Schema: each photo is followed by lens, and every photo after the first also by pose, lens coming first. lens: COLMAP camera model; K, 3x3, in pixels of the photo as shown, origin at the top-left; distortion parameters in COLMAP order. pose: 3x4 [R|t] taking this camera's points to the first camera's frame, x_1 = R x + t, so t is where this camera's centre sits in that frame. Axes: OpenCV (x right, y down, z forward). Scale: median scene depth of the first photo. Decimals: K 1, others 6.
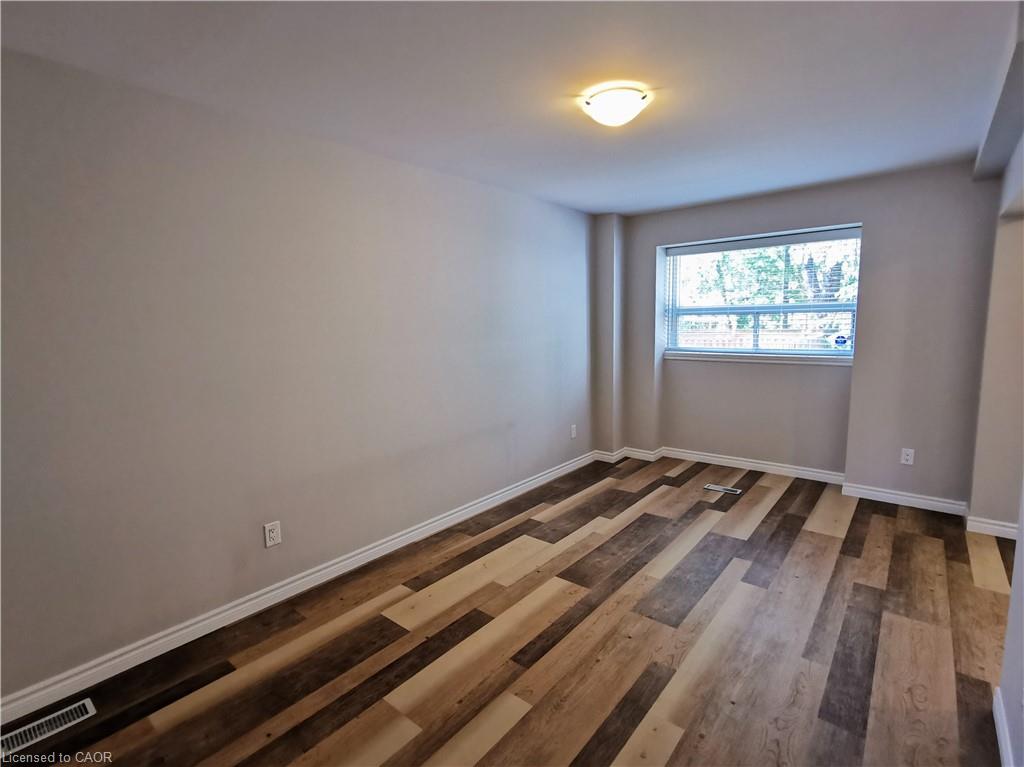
lens RADIAL K [[495.0, 0, 512.0], [0, 495.0, 383.5], [0, 0, 1]] dist [-0.001919, -0.000375]
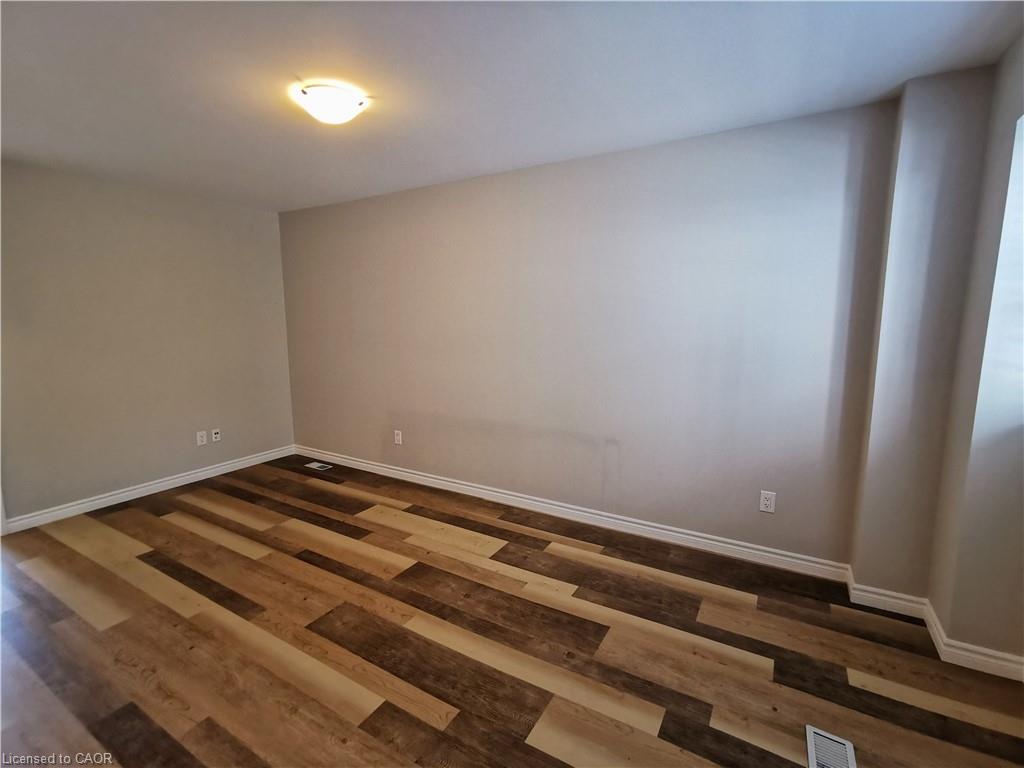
lens RADIAL K [[468.0, 0, 512.0], [0, 468.0, 384.0], [0, 0, 1]] dist [-0.001281, 0.000412]
pose [[0.163940, 0.159877, -0.973429, 1.021144], [-0.130158, 0.981658, 0.139308, -0.139138], [0.977846, 0.103862, 0.181742, 0.979075]]
